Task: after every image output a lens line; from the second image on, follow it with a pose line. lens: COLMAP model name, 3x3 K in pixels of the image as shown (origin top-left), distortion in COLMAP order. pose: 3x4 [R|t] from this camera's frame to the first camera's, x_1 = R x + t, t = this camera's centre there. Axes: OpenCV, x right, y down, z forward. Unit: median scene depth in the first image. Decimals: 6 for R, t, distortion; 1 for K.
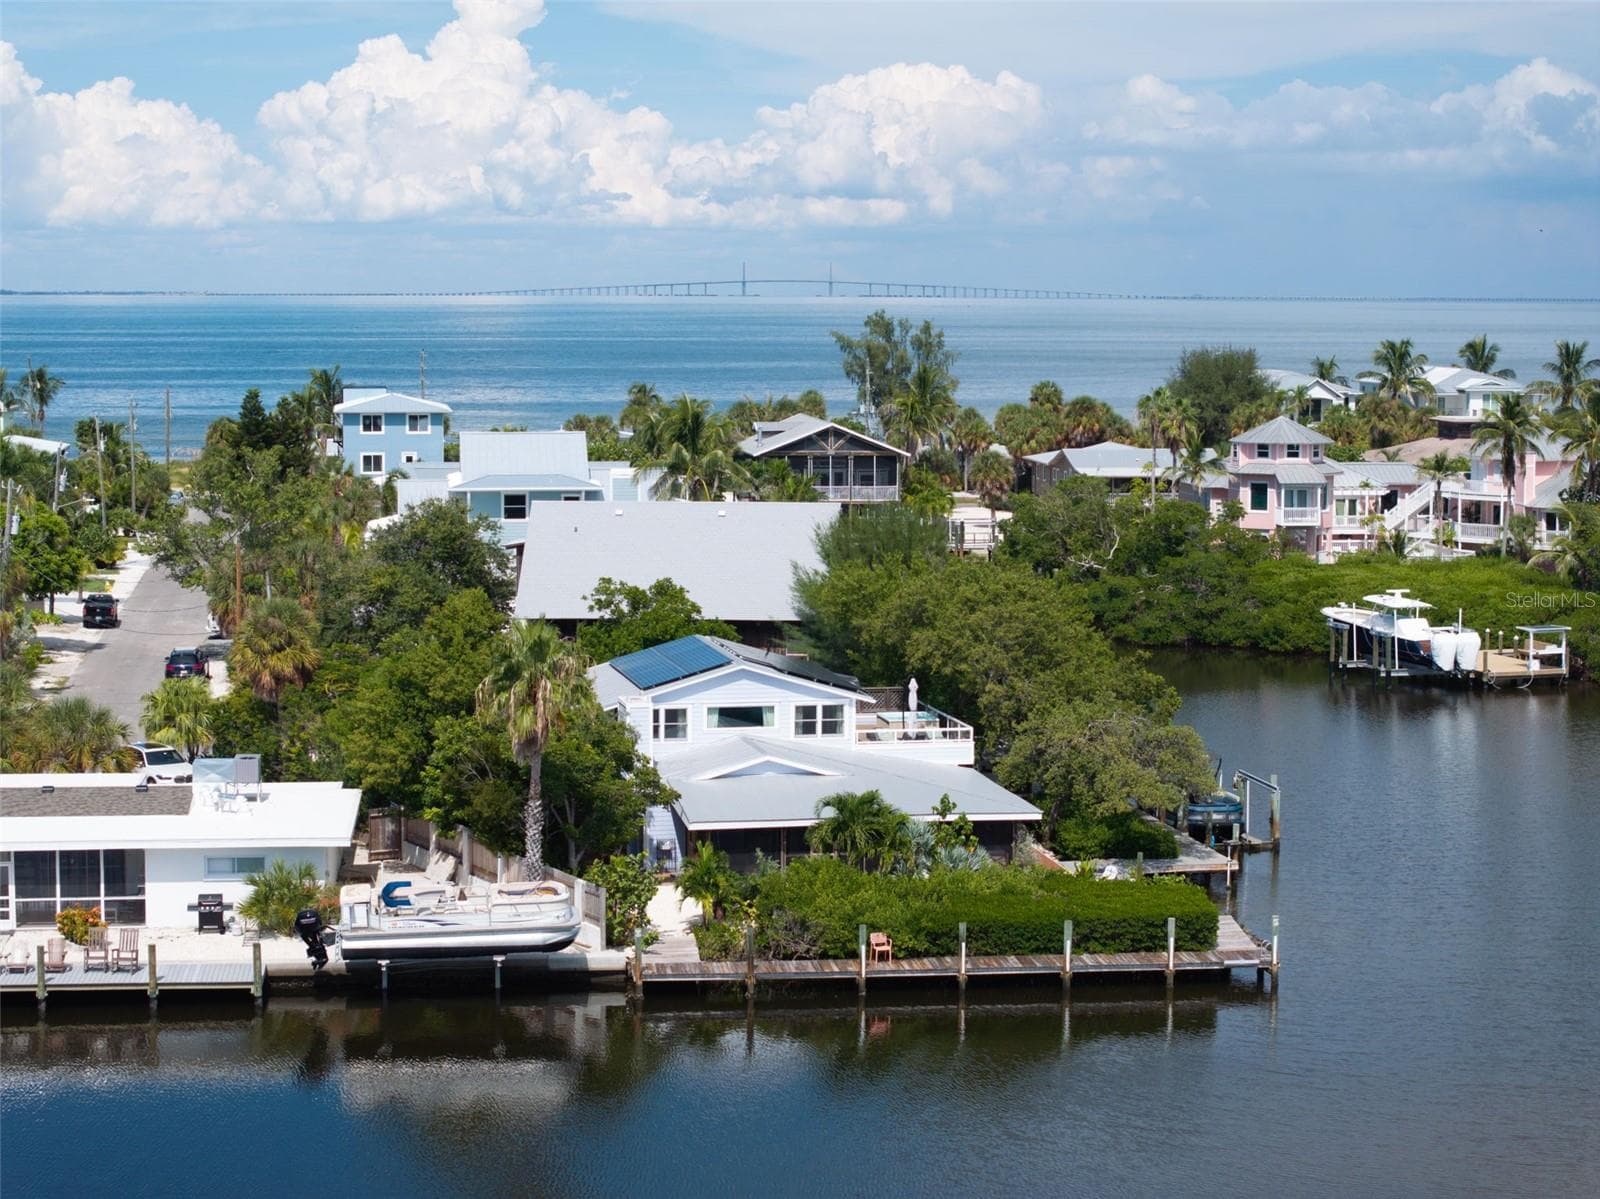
lens RADIAL K [[3188.9, 0, 805.5], [0, 3188.9, 603.3], [0, 0, 1]] dist [-0.096167, 0.000000]
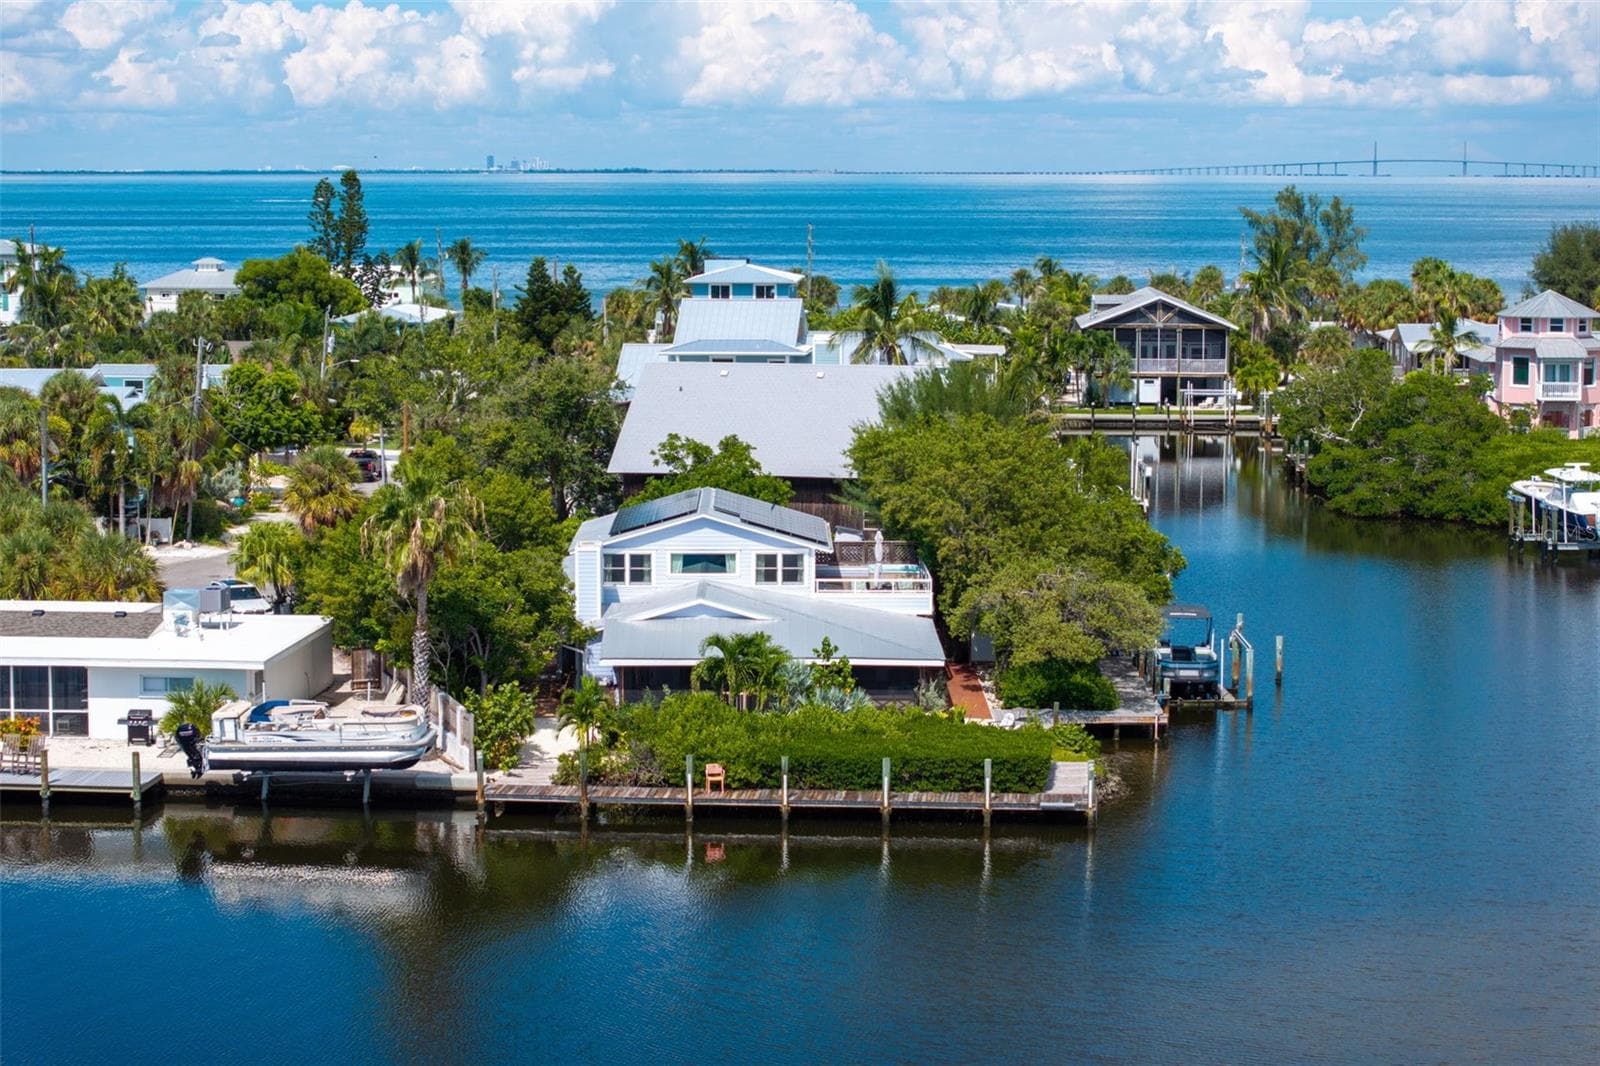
lens RADIAL K [[3188.8, 0, 796.2], [0, 3188.8, 532.6], [0, 0, 1]] dist [-0.074455, 0.000000]
pose [[0.980460, 0.020002, -0.195698, 0.209353], [-0.017001, 0.999711, 0.016999, 0.006866], [0.195982, -0.013340, 0.980517, -0.024766]]
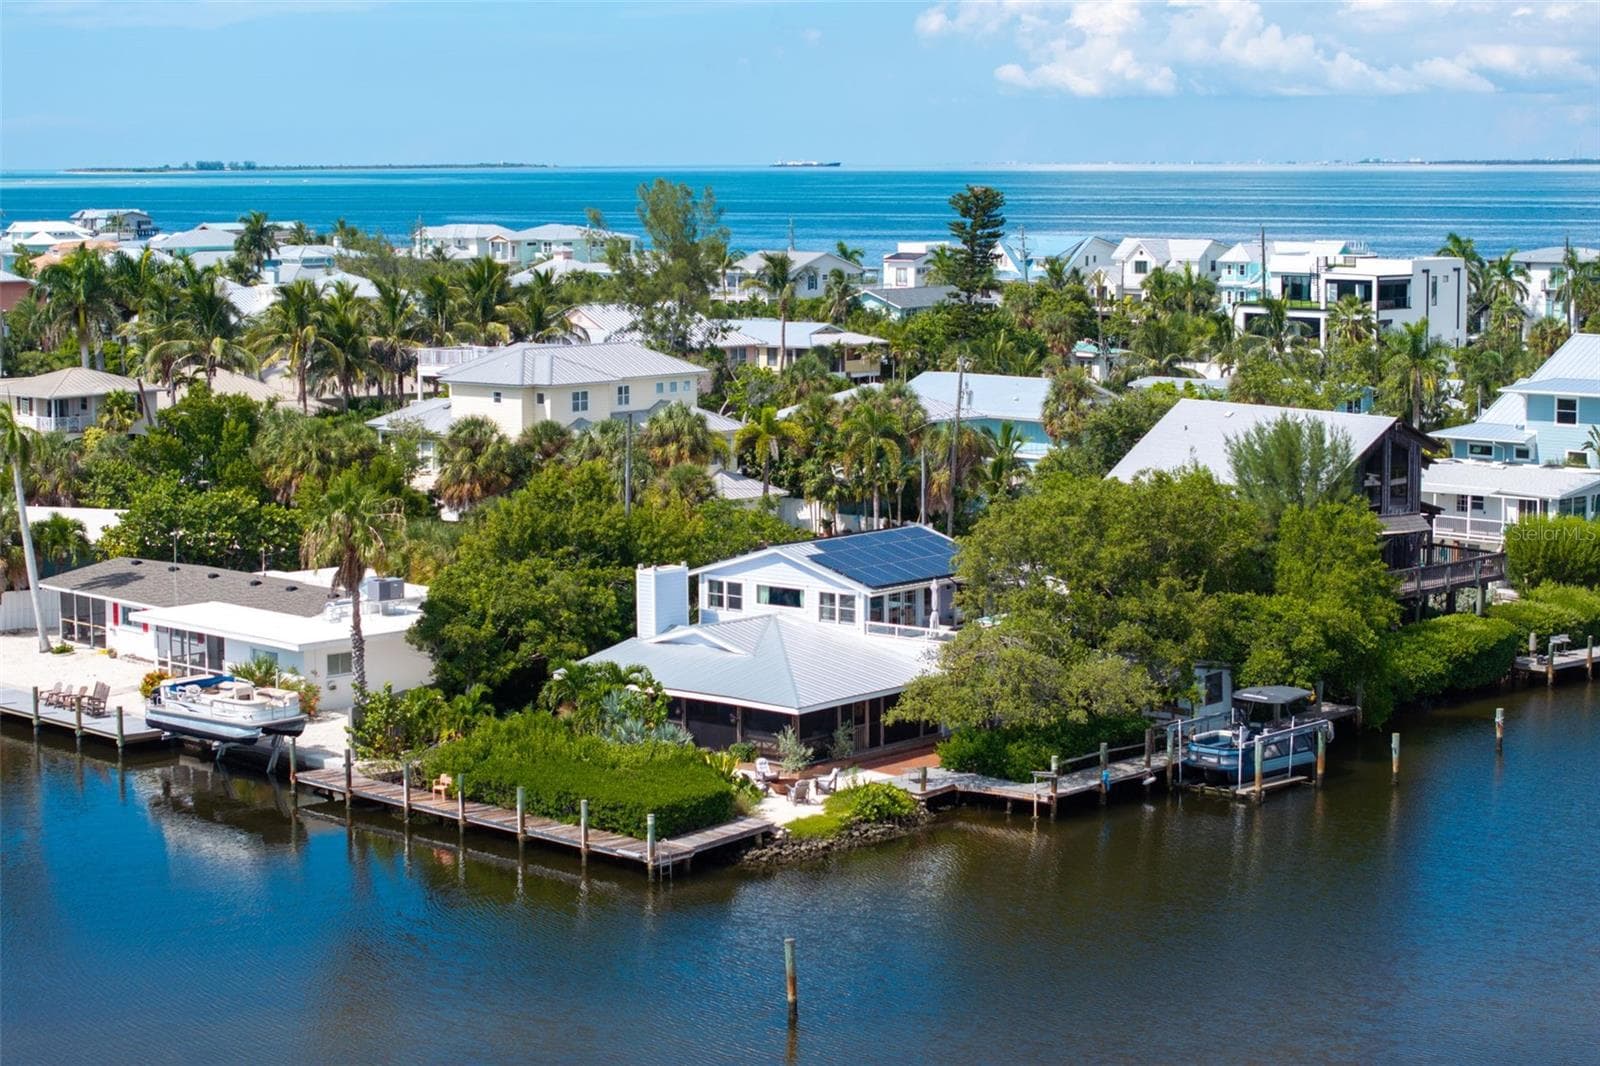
lens RADIAL K [[3188.8, 0, 800.6], [0, 3188.8, 531.6], [0, 0, 1]] dist [-0.074455, 0.000000]
pose [[0.614517, 0.085864, -0.784217, 0.814576], [-0.071171, 0.996040, 0.053286, -0.043918], [0.785686, 0.023069, 0.618195, 0.320678]]
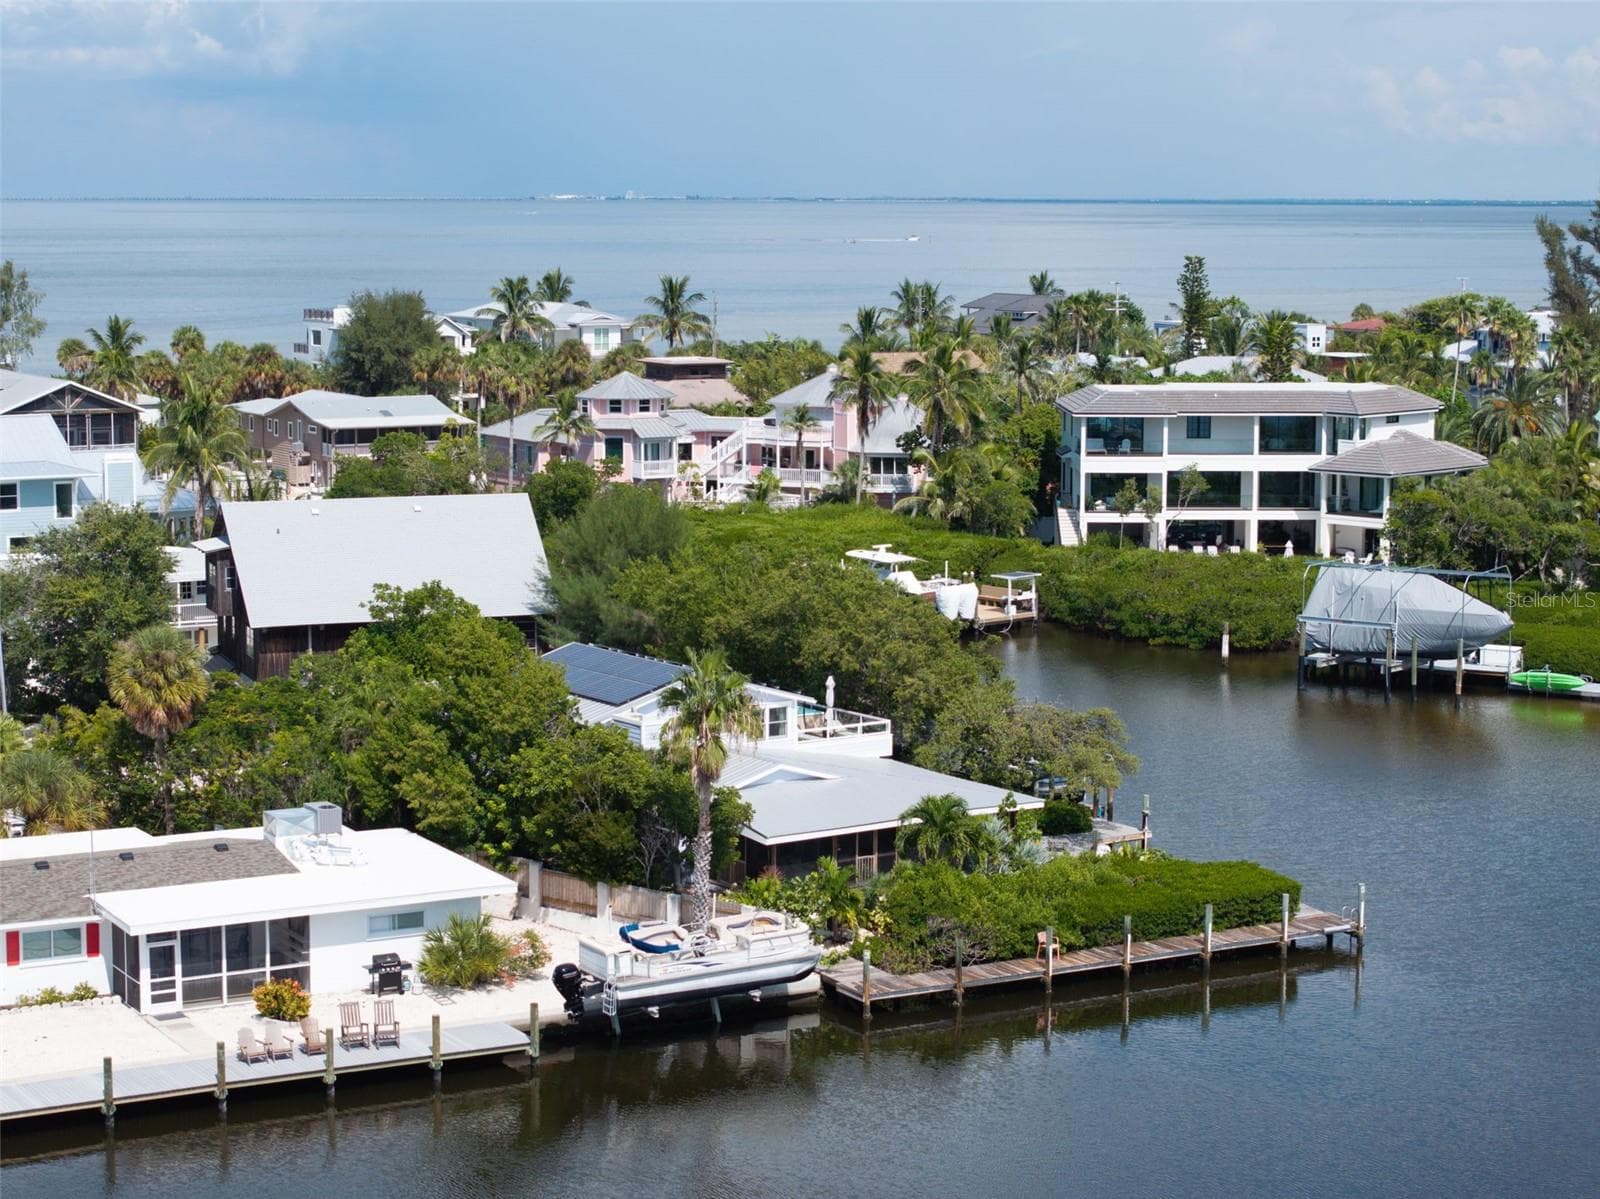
lens RADIAL K [[3188.9, 0, 796.9], [0, 3188.9, 598.1], [0, 0, 1]] dist [-0.096167, 0.000000]
pose [[0.918809, -0.049942, 0.391530, -0.376828], [0.038308, 0.998563, 0.037475, -0.040542], [-0.392839, -0.019434, 0.919402, 0.054391]]
